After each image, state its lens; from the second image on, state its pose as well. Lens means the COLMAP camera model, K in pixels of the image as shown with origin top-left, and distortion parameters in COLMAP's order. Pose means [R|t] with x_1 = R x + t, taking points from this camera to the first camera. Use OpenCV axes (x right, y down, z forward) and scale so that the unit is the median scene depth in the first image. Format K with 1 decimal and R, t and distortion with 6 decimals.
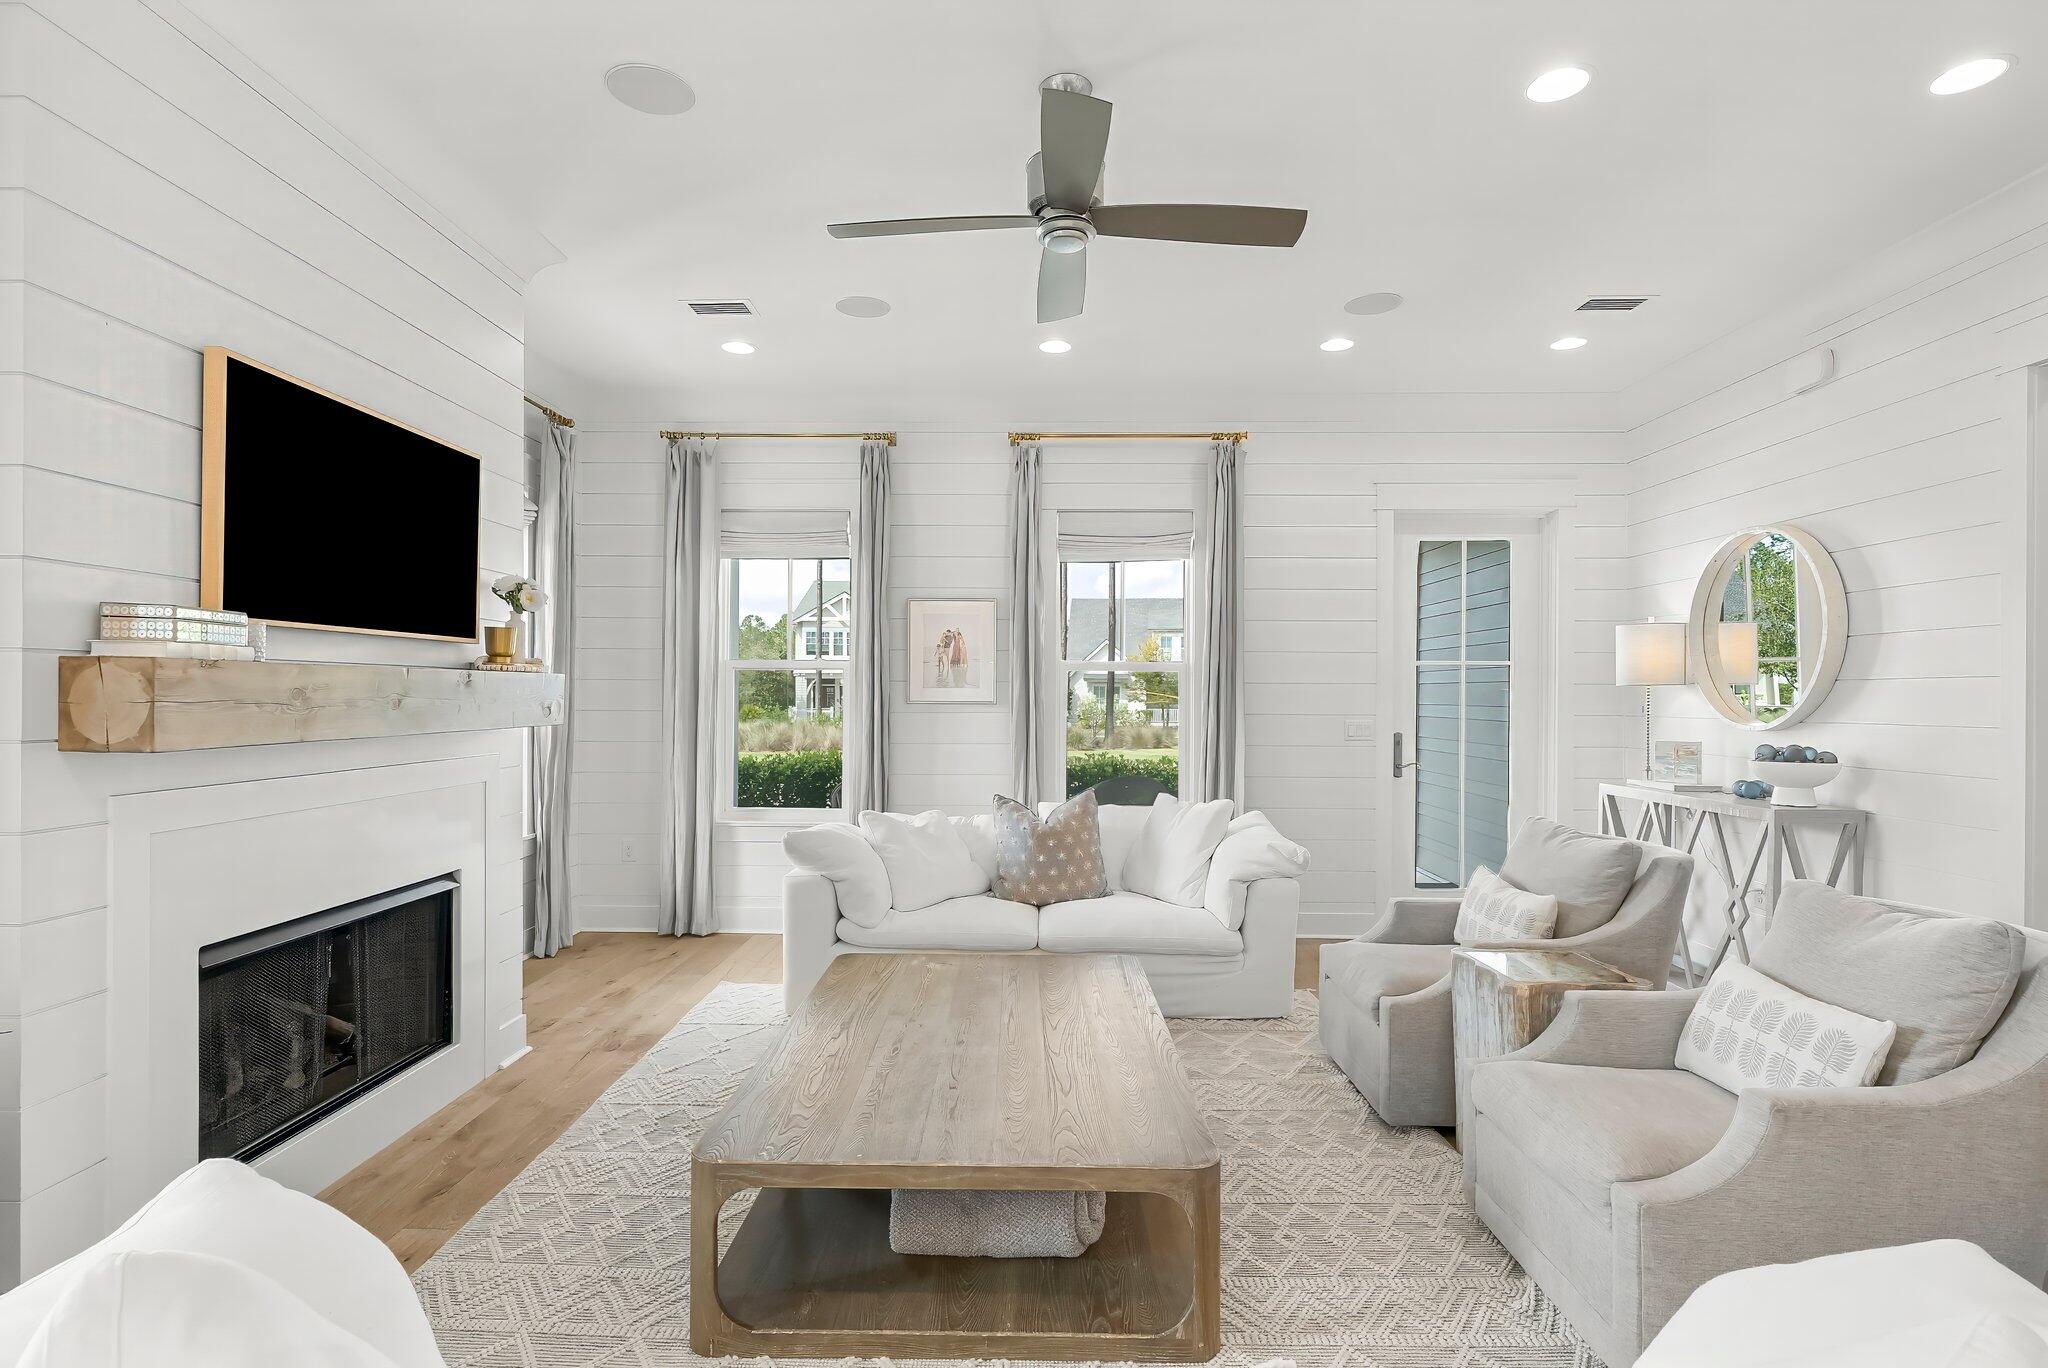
lens RADIAL K [[1036.3, 0, 1035.1], [0, 1036.3, 696.5], [0, 0, 1]] dist [0.003374, 0.000232]
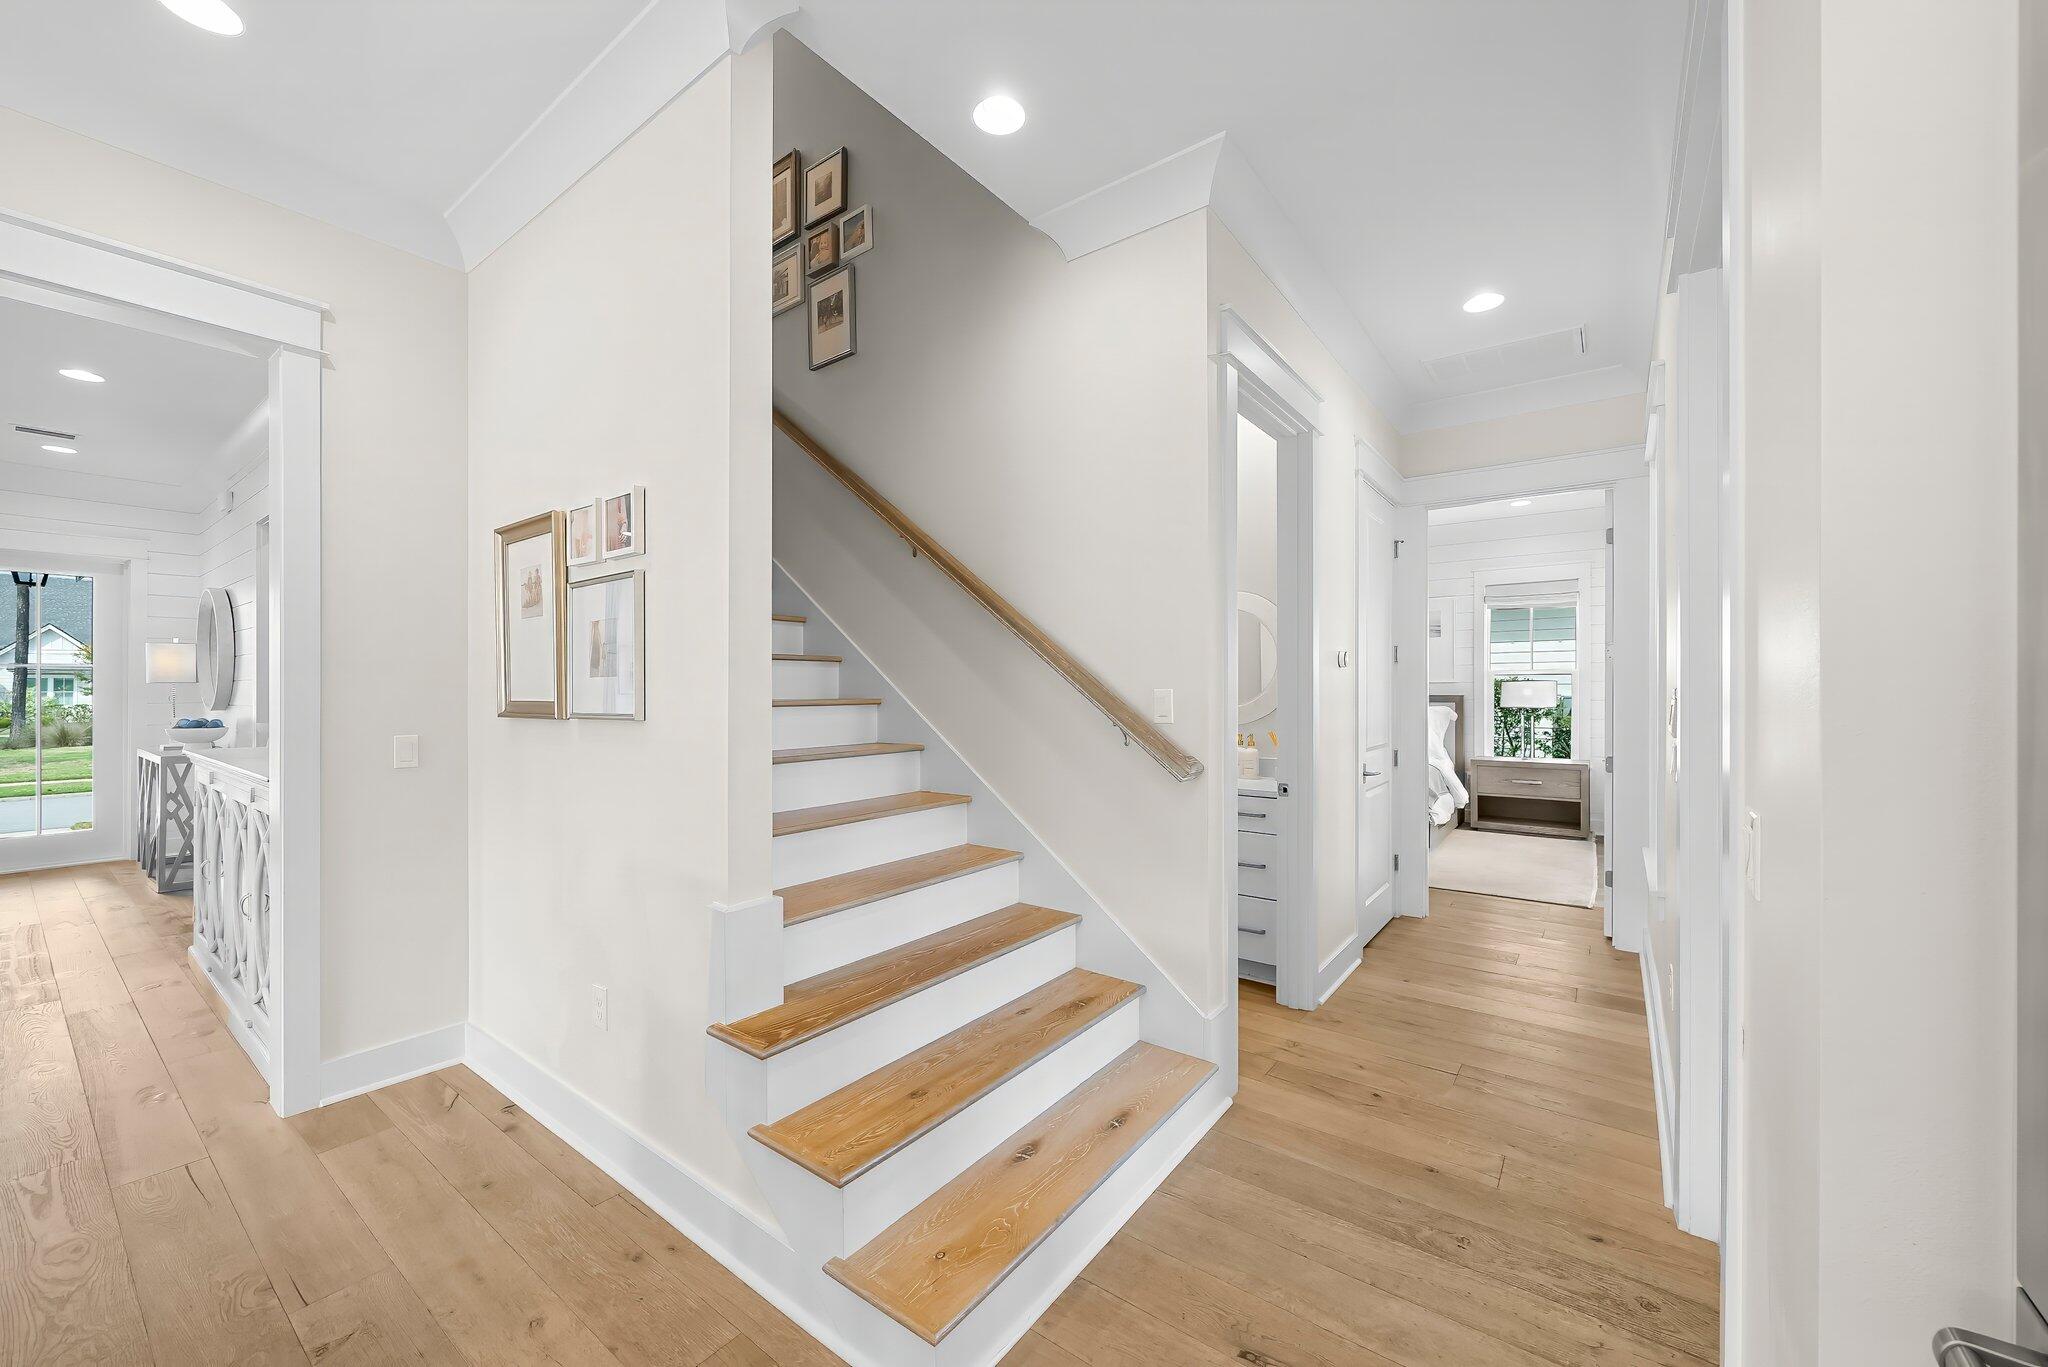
lens RADIAL K [[776.6, 0, 1022.5], [0, 776.6, 695.9], [0, 0, 1]] dist [0.010660, -0.005849]
pose [[0.598299, -0.004007, 0.801263, 0.469054], [-0.001505, 0.999980, 0.006124, -0.000471], [-0.801271, -0.004870, 0.598281, -0.797230]]
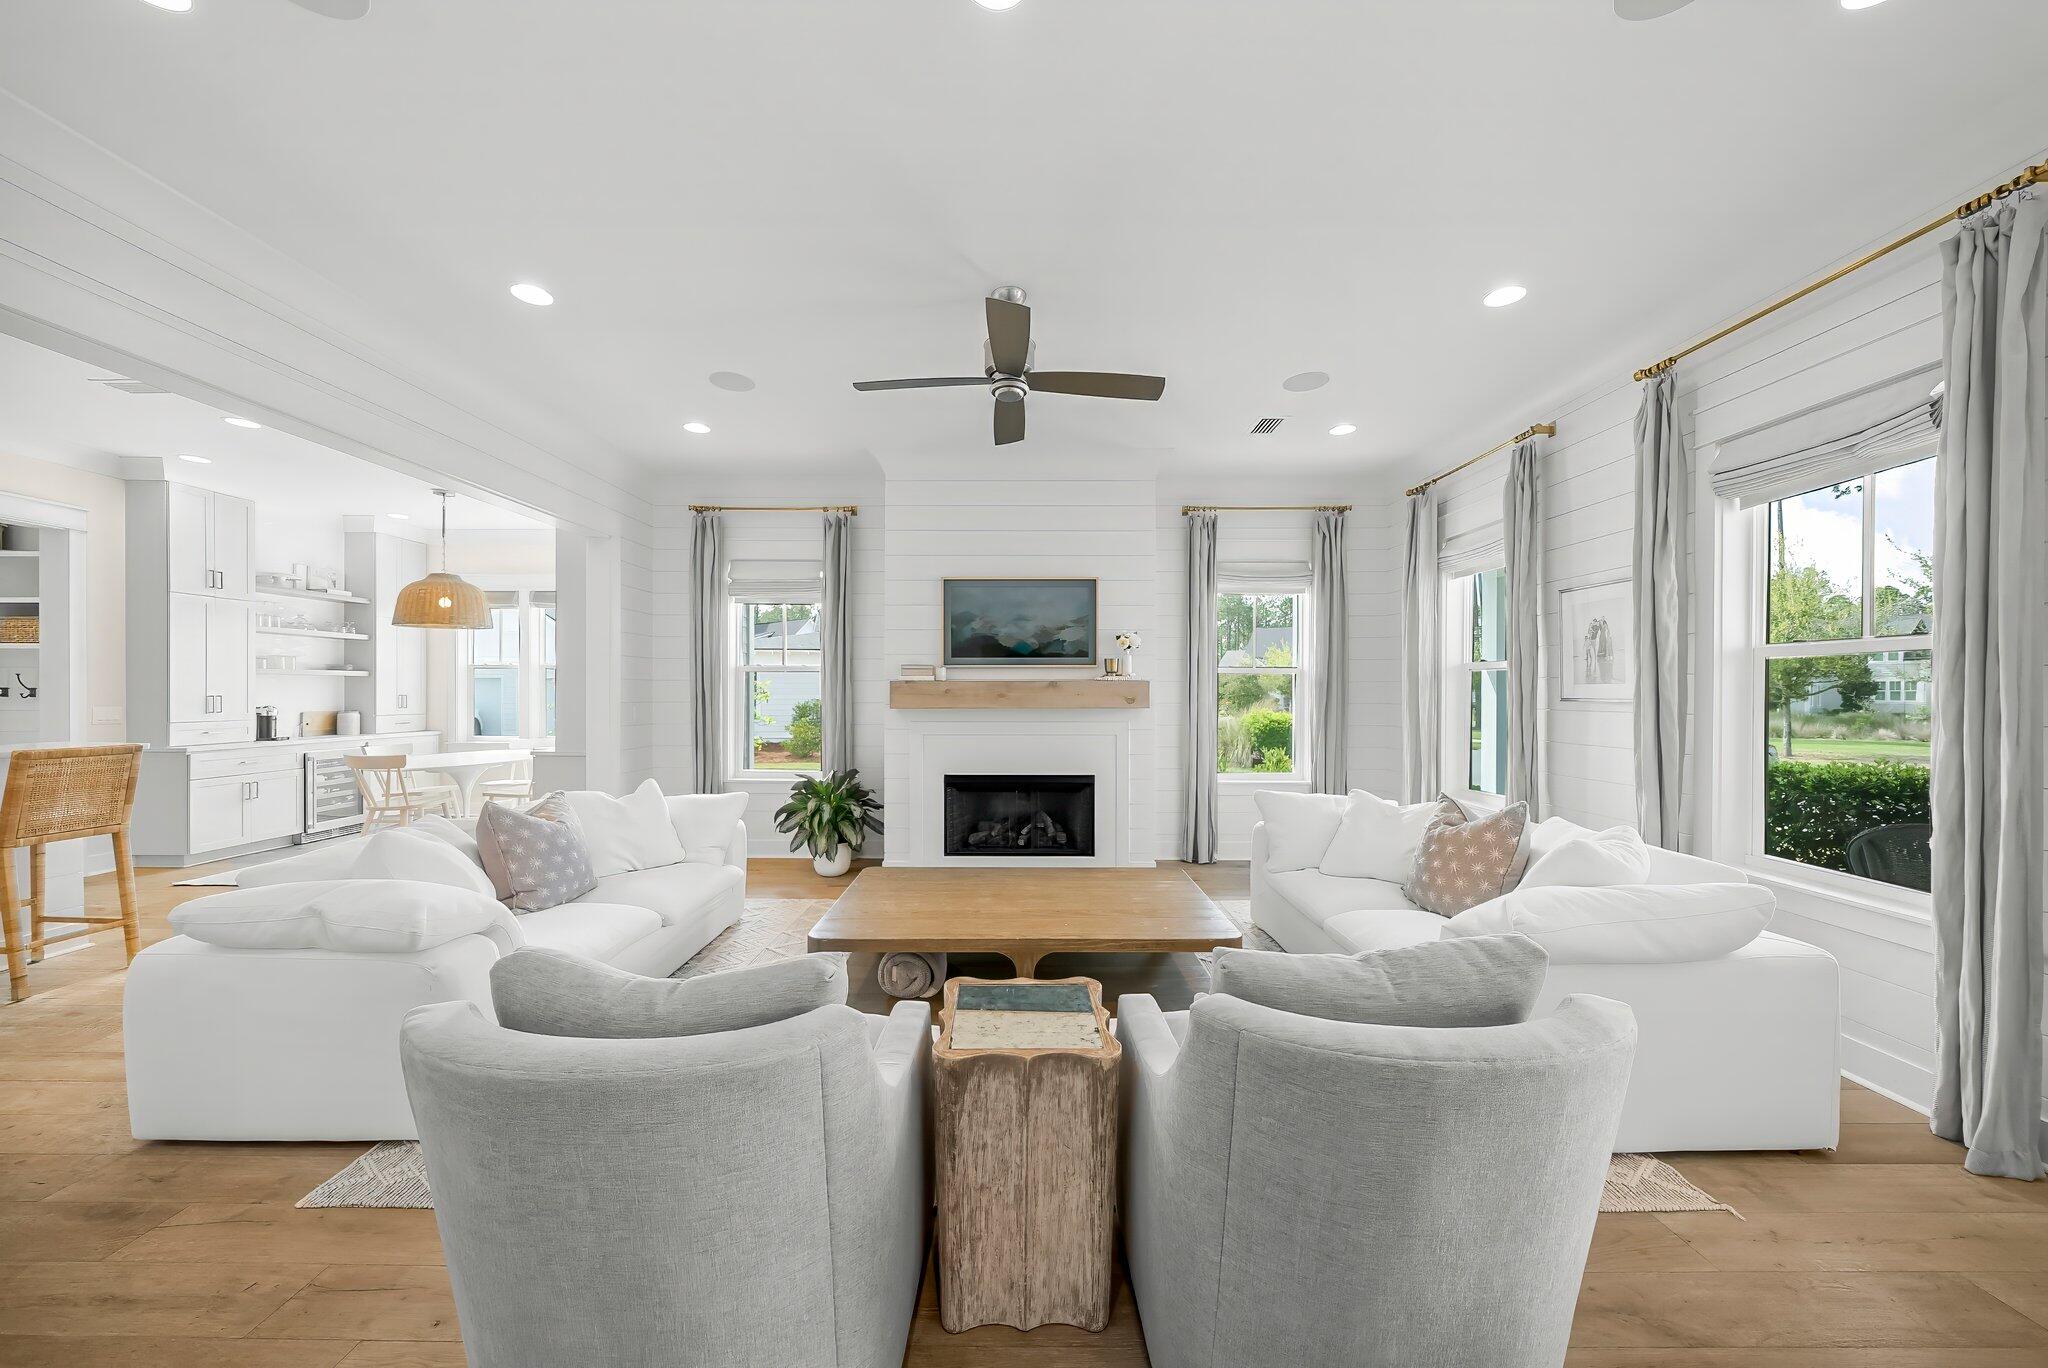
lens RADIAL K [[718.0, 0, 1020.5], [0, 718.0, 696.4], [0, 0, 1]] dist [-0.000268, 0.000015]
pose [[-0.001398, 0.002103, -0.999997, 0.668671], [-0.003034, 0.999993, 0.002107, 0.003565], [0.999994, 0.003037, -0.001392, 0.625247]]
